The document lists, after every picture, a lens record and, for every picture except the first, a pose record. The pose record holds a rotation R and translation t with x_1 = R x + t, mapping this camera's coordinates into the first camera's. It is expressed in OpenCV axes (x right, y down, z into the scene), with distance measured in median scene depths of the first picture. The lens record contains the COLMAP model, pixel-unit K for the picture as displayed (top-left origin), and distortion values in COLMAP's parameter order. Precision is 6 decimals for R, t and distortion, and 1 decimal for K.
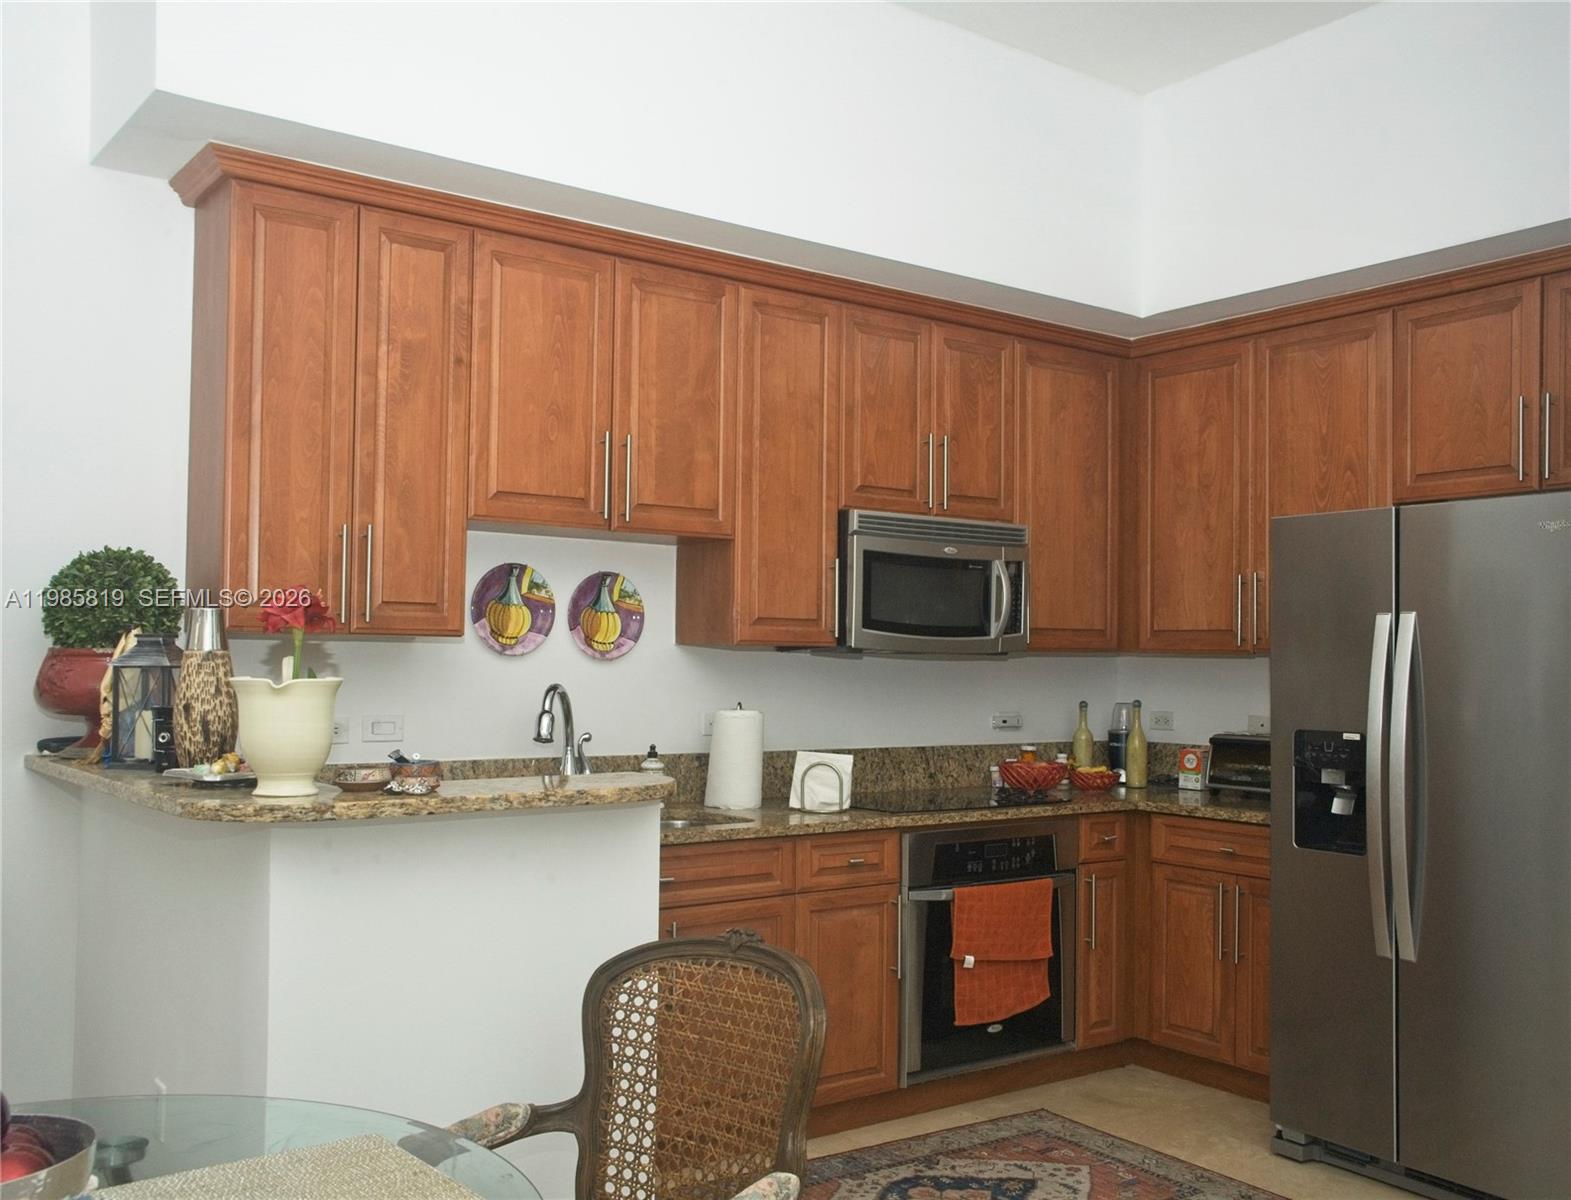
lens RADIAL K [[1508.2, 0, 775.4], [0, 1508.2, 614.8], [0, 0, 1]] dist [-0.001000, 0.000000]
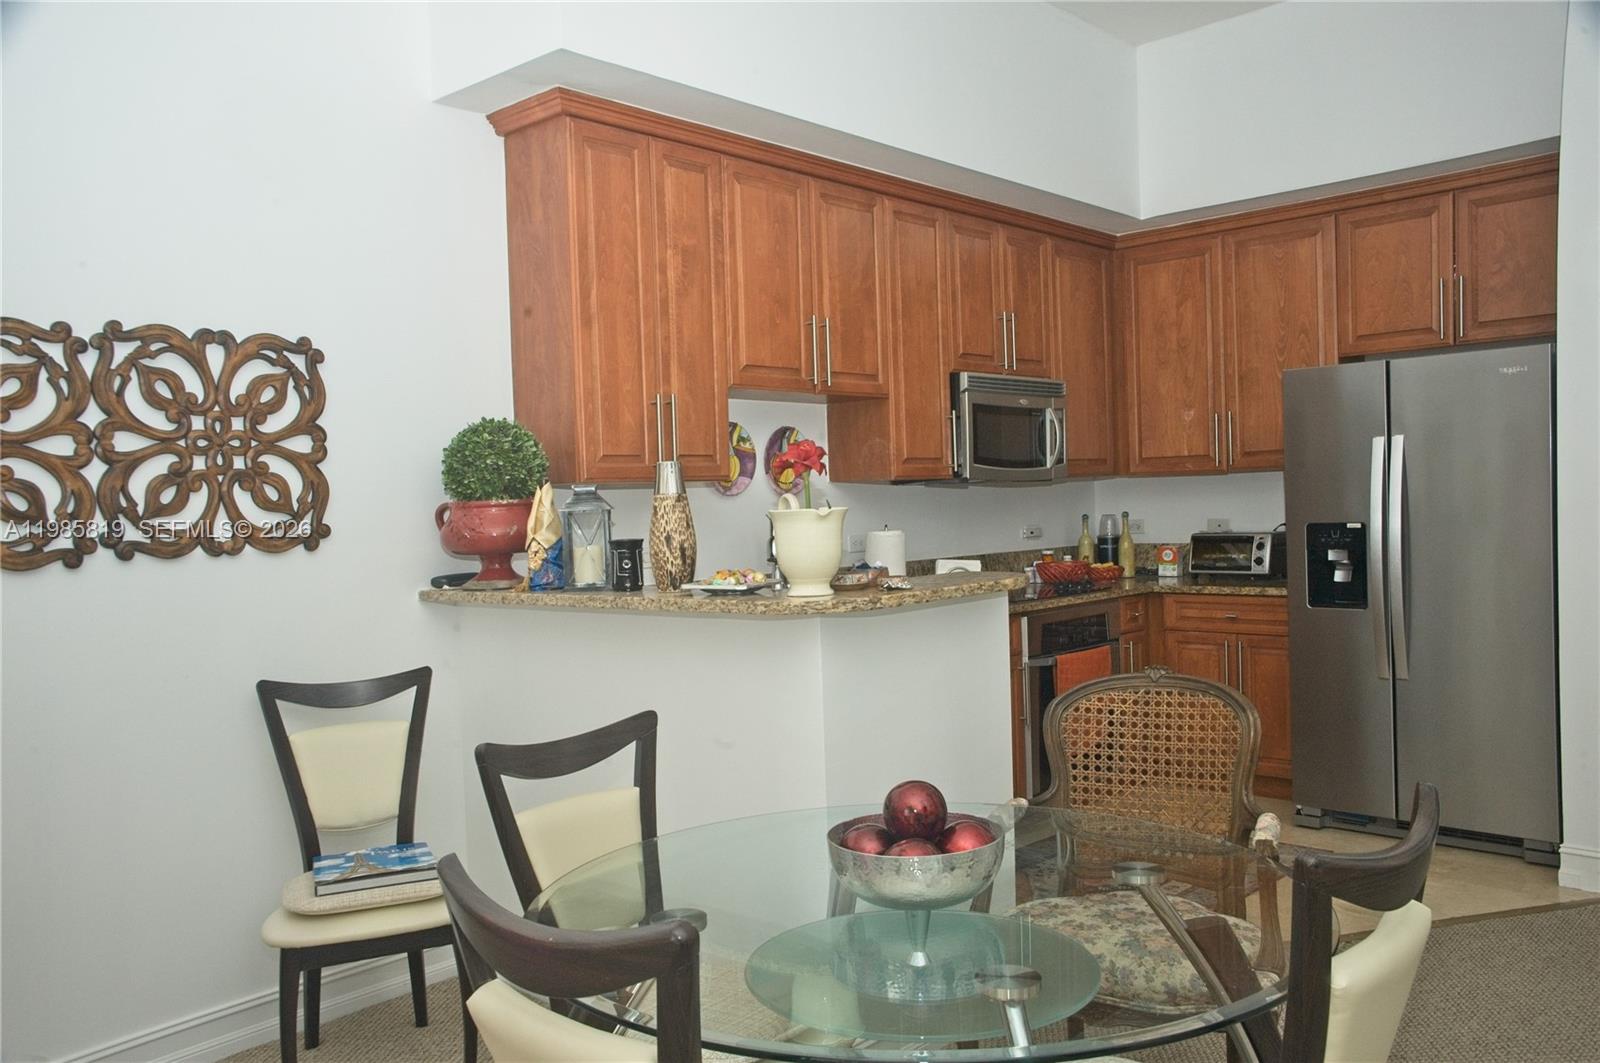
lens RADIAL K [[1312.3, 0, 795.4], [0, 1312.3, 538.8], [0, 0, 1]] dist [-0.023596, 0.077071]
pose [[0.979884, -0.050841, 0.192981, -0.327735], [0.039589, 0.997308, 0.061725, -0.002339], [-0.195600, -0.052843, 0.979259, -0.084148]]
